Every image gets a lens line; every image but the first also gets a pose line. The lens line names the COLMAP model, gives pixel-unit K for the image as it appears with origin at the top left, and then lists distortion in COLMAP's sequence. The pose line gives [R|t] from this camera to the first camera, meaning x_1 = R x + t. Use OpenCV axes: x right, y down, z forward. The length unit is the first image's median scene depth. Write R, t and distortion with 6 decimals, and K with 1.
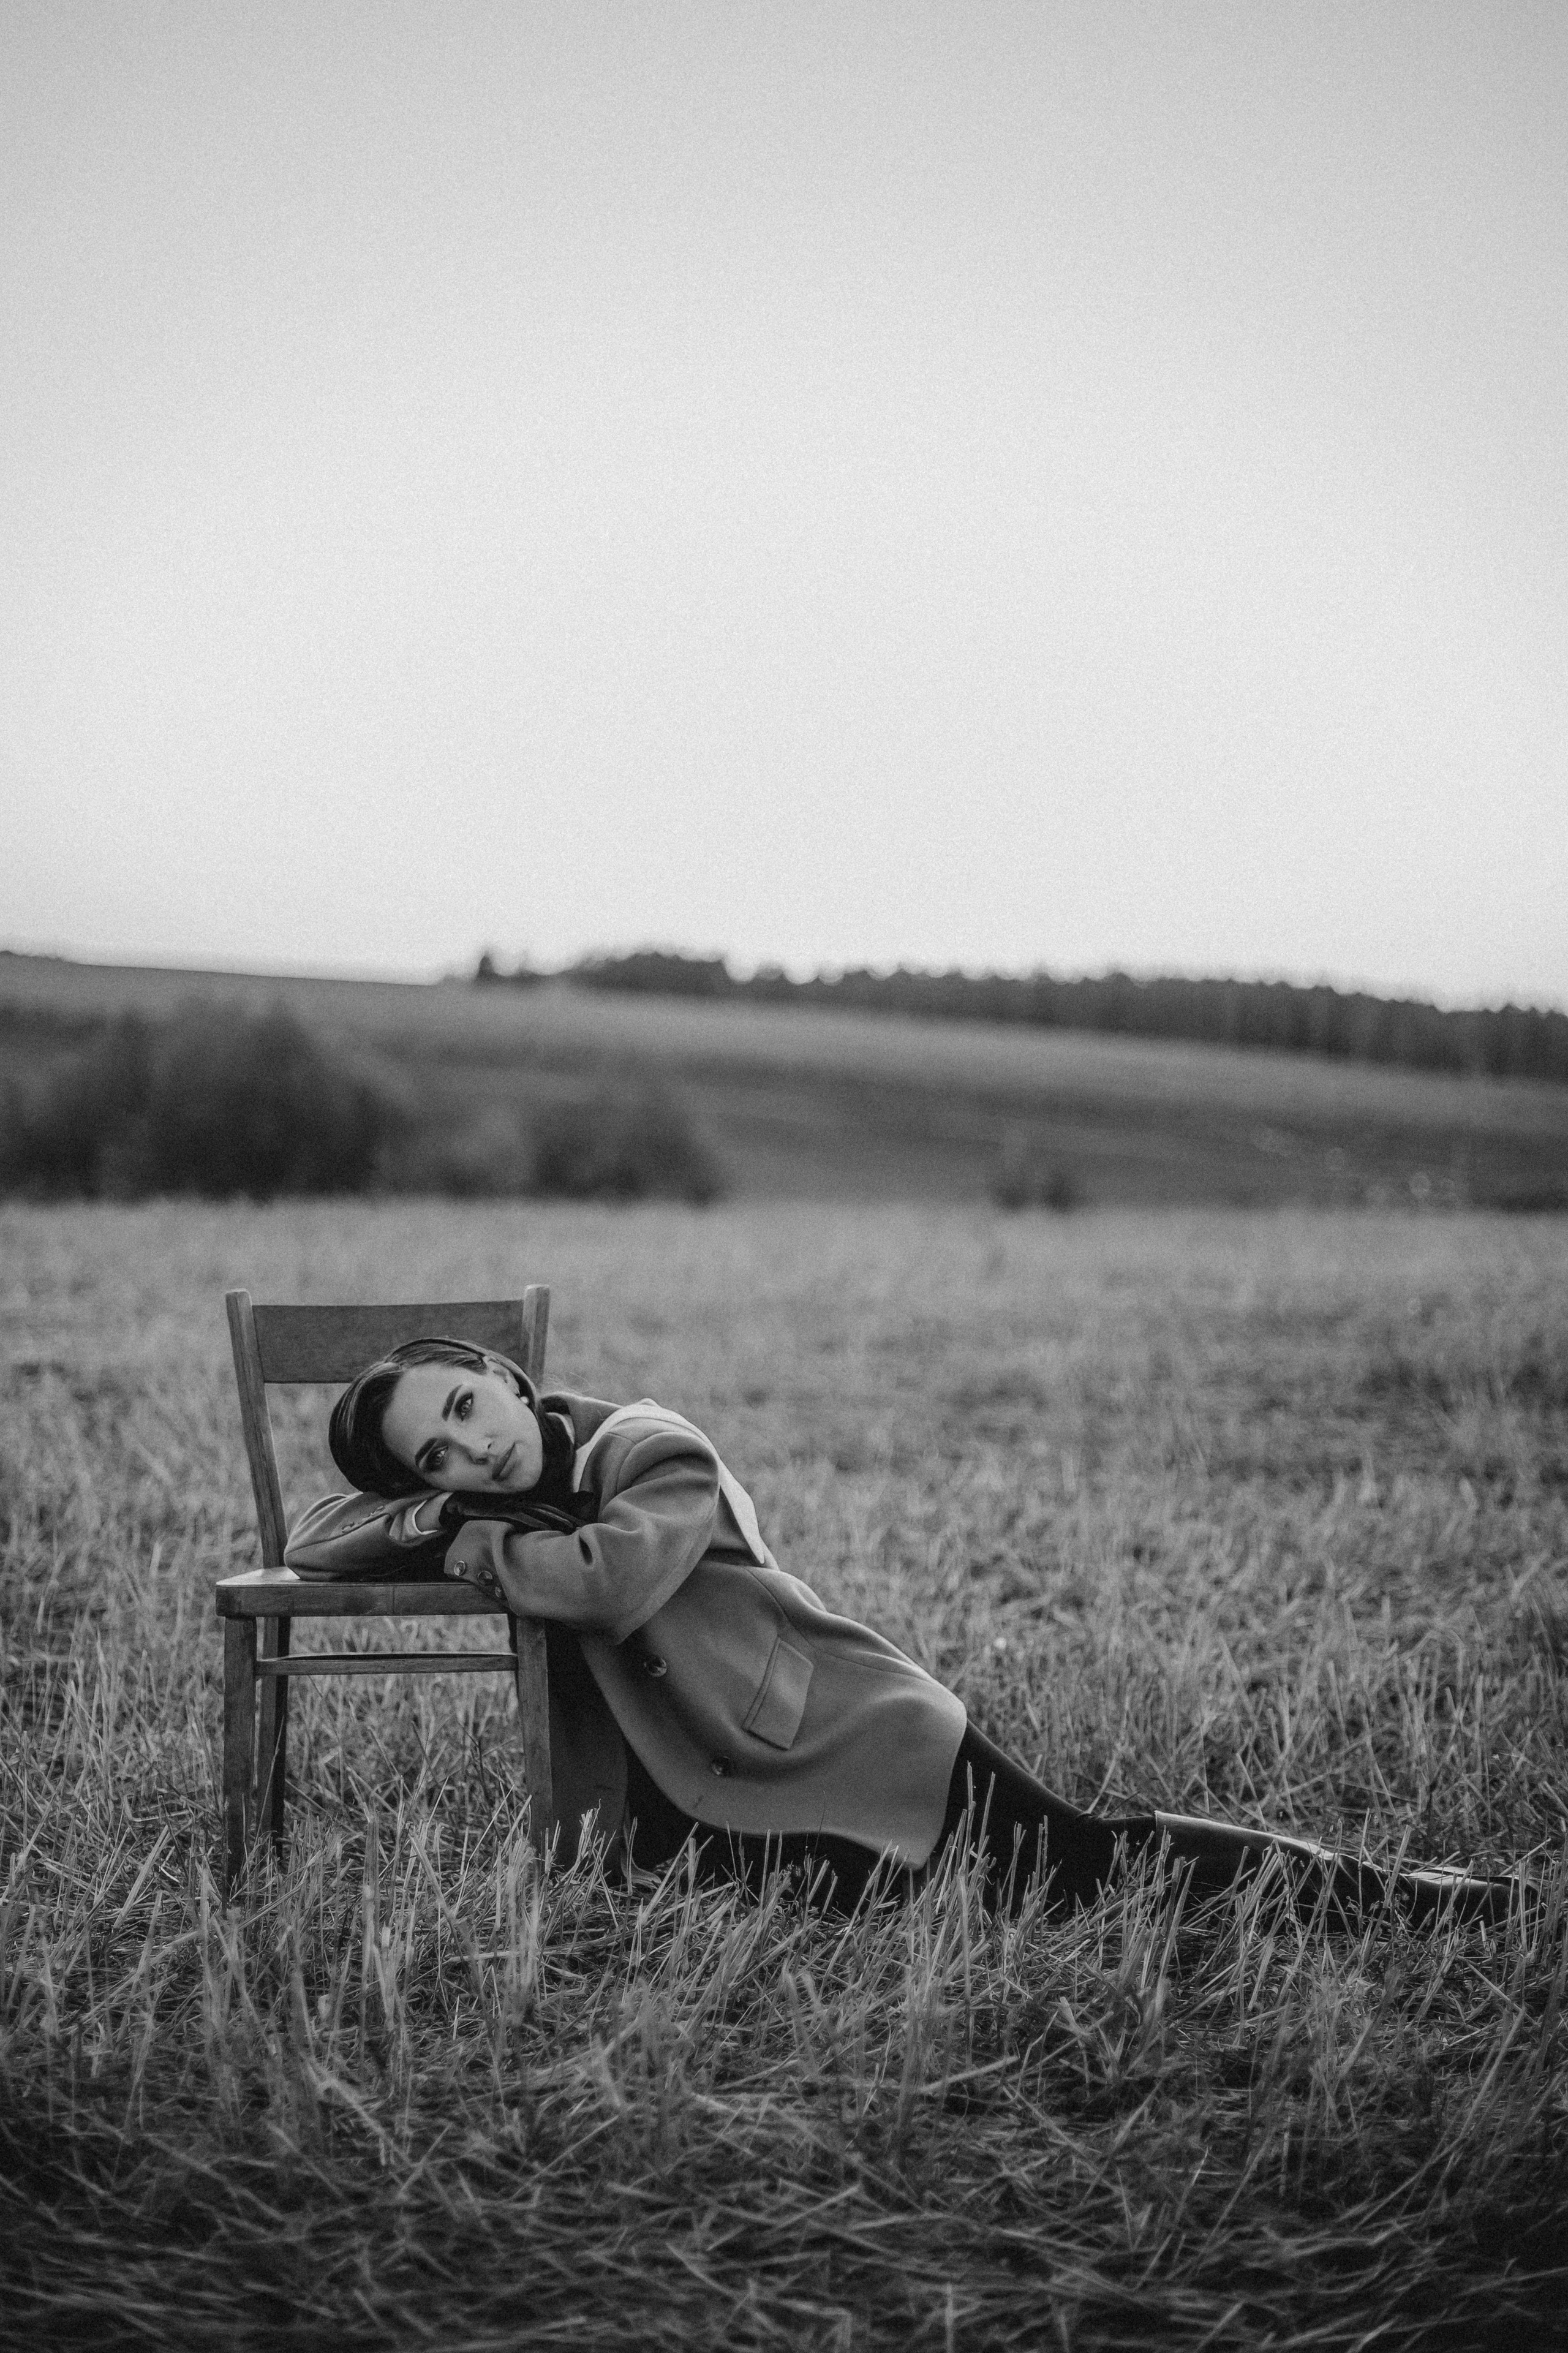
lens RADIAL K [[3531.8, 0, 782.4], [0, 3531.8, 993.7], [0, 0, 1]] dist [-0.143906, -0.051269]
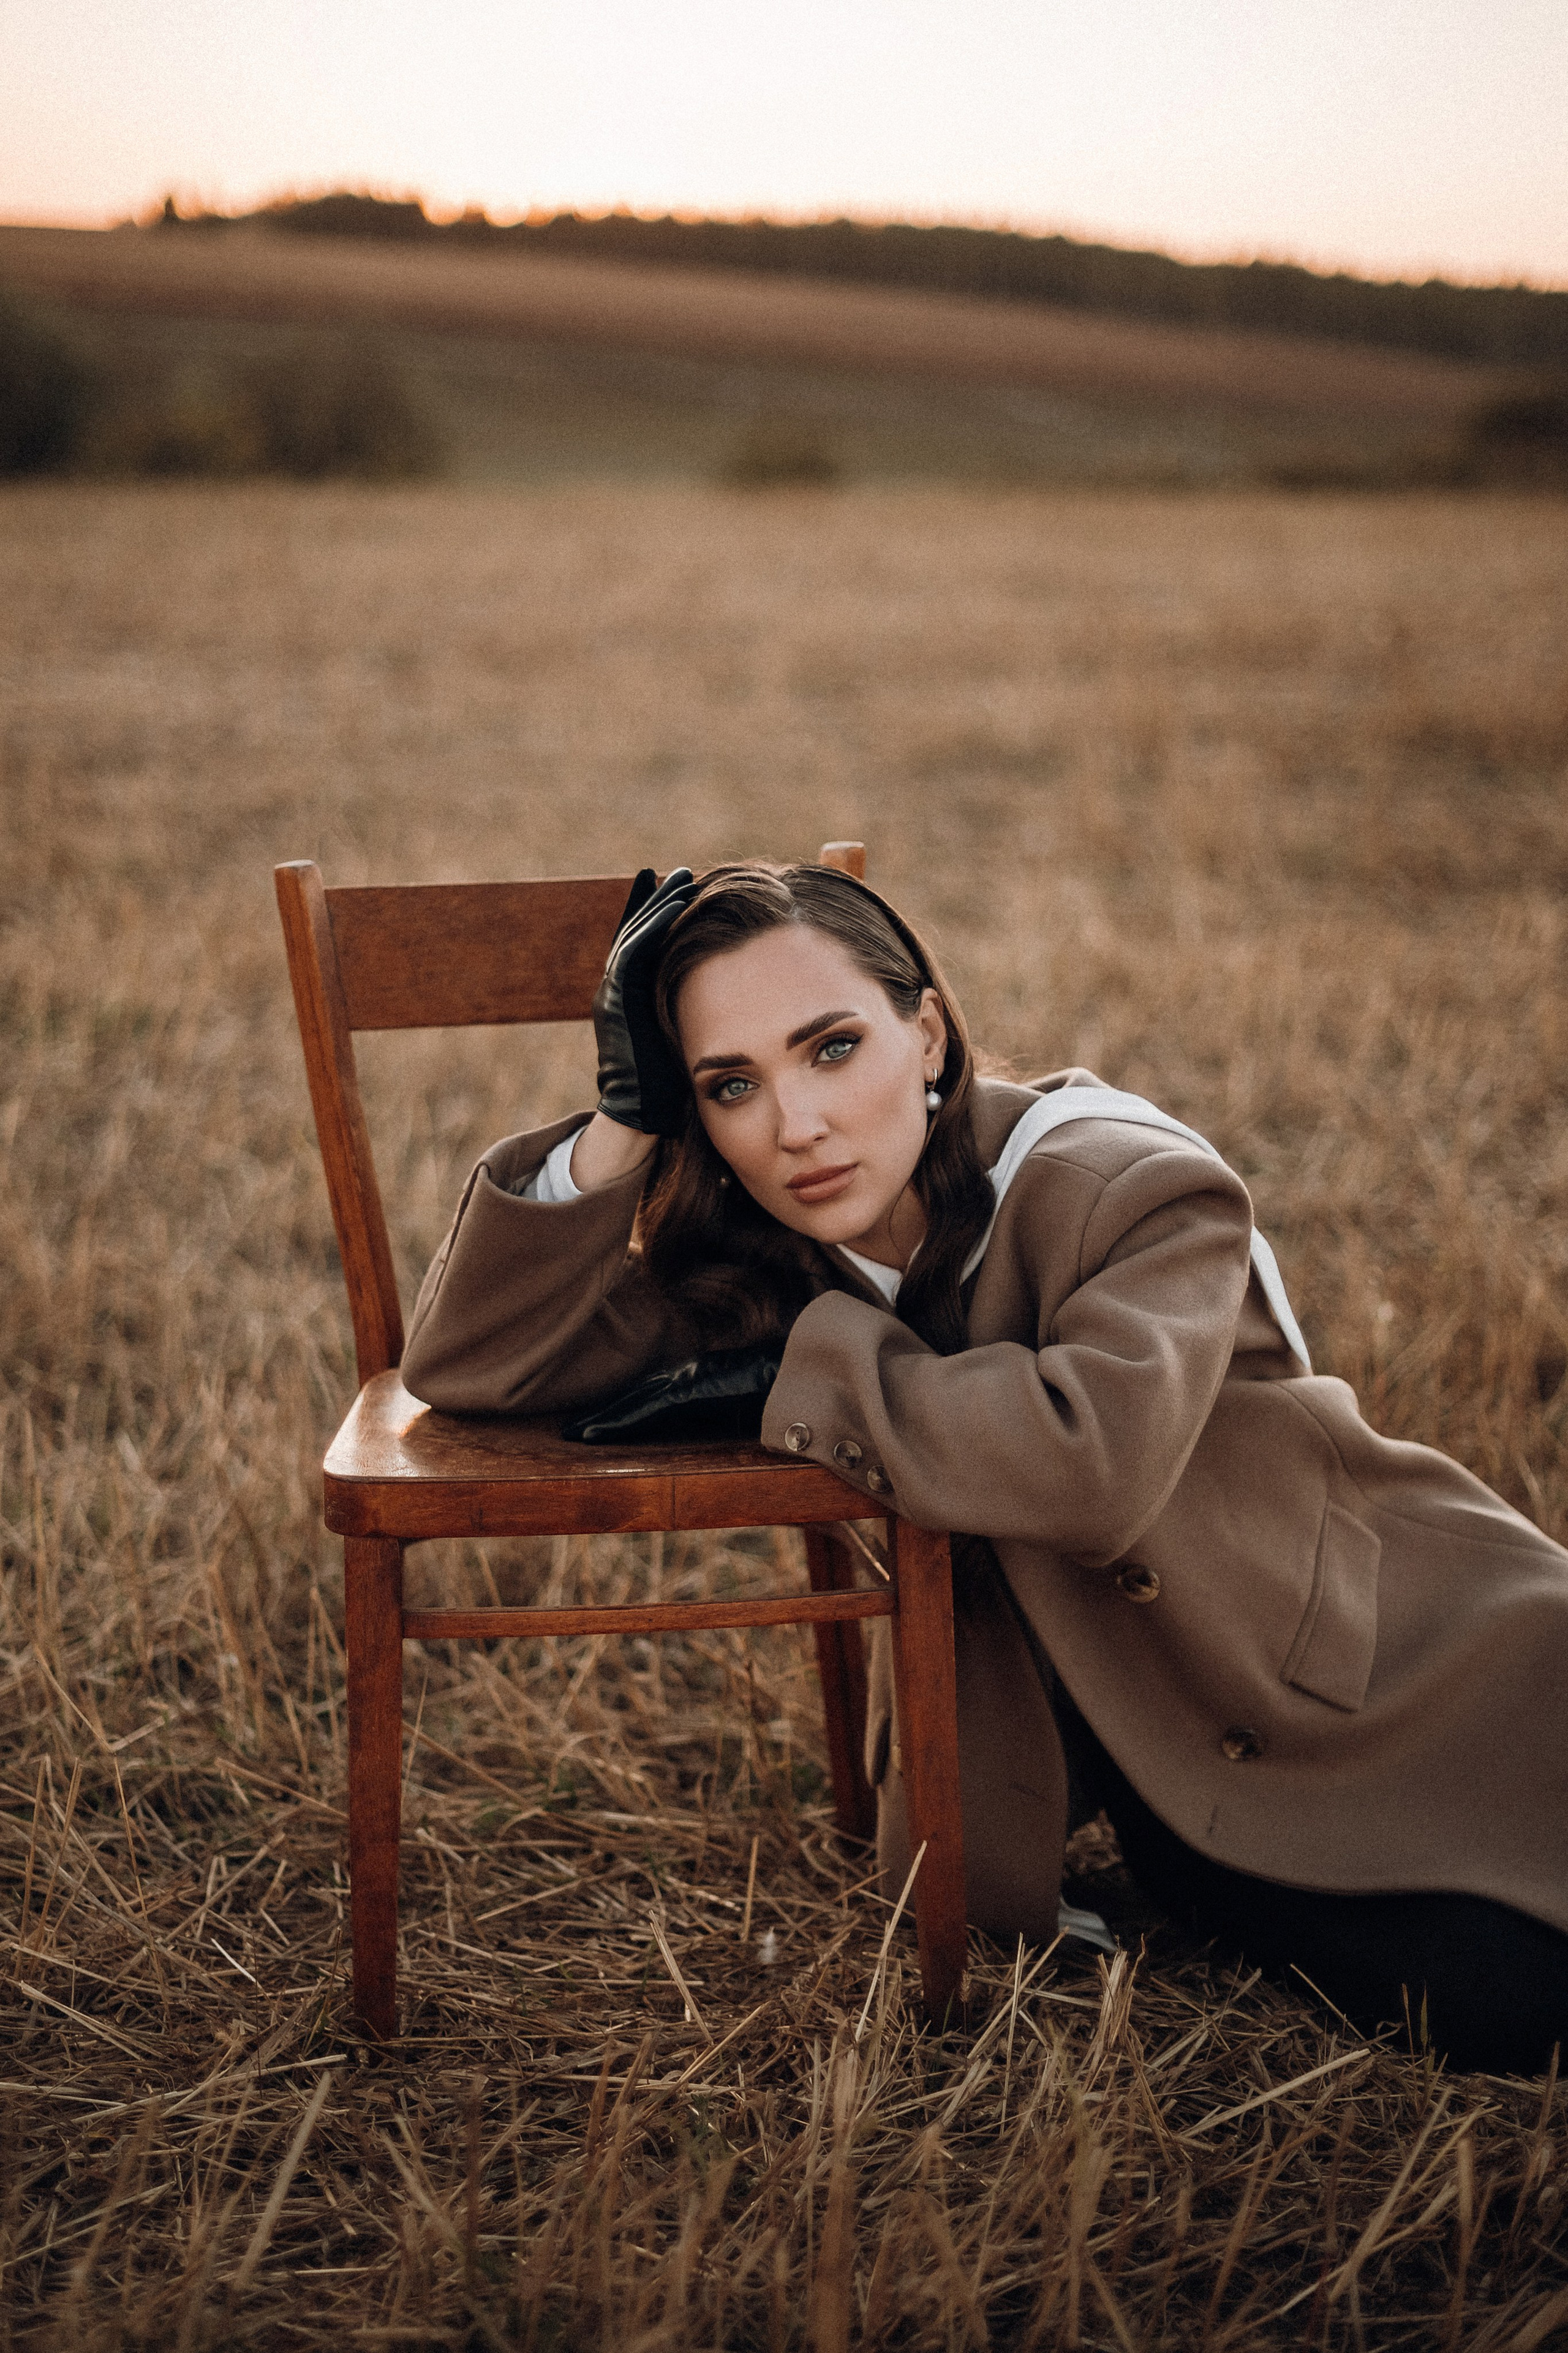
lens RADIAL K [[3531.8, 0, 782.4], [0, 3531.8, 993.7], [0, 0, 1]] dist [-0.143906, -0.051269]
pose [[0.995578, -0.010671, 0.093329, -0.066039], [-0.009278, 0.977499, 0.210734, -0.004600], [-0.093478, -0.210669, 0.973078, 0.236229]]
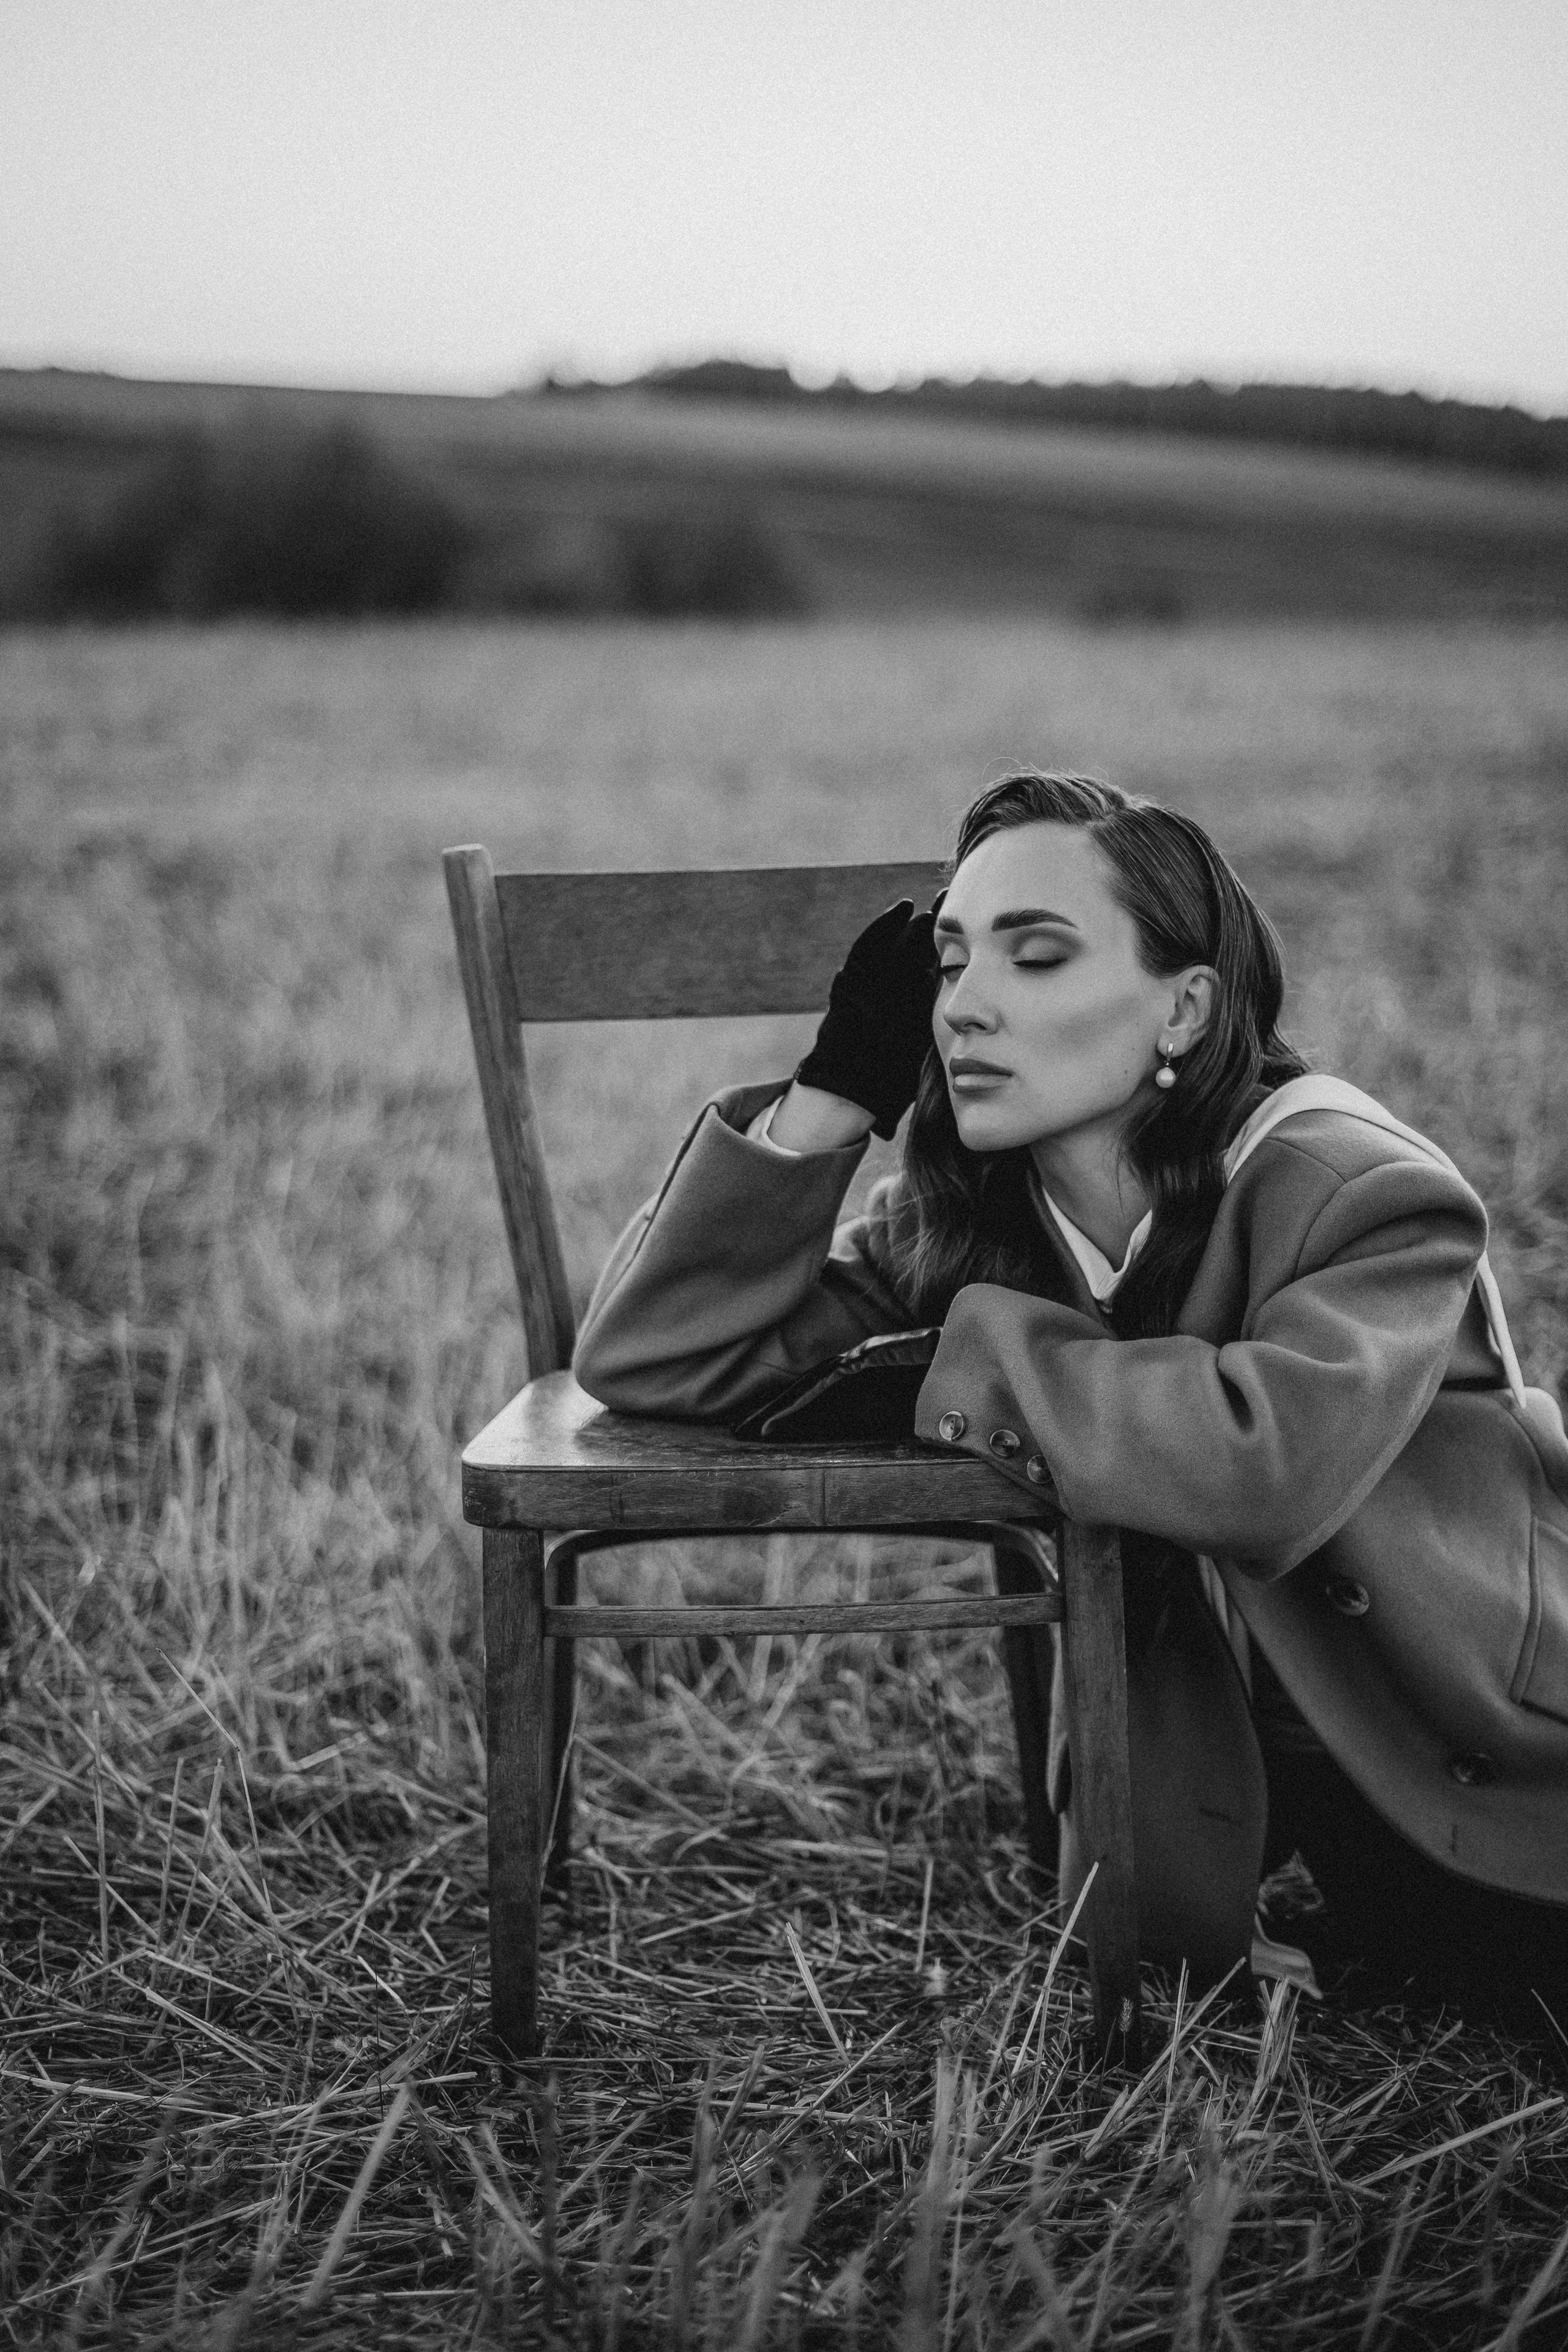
lens RADIAL K [[3370.8, 0, 829.7], [0, 3370.8, 1178.5], [0, 0, 1]] dist [-0.093748, -0.008758]
pose [[0.999981, -0.006199, 0.000368, -0.050989], [0.005960, 0.974669, 0.223573, 0.010997], [-0.001745, -0.223567, 0.974687, 0.254889]]
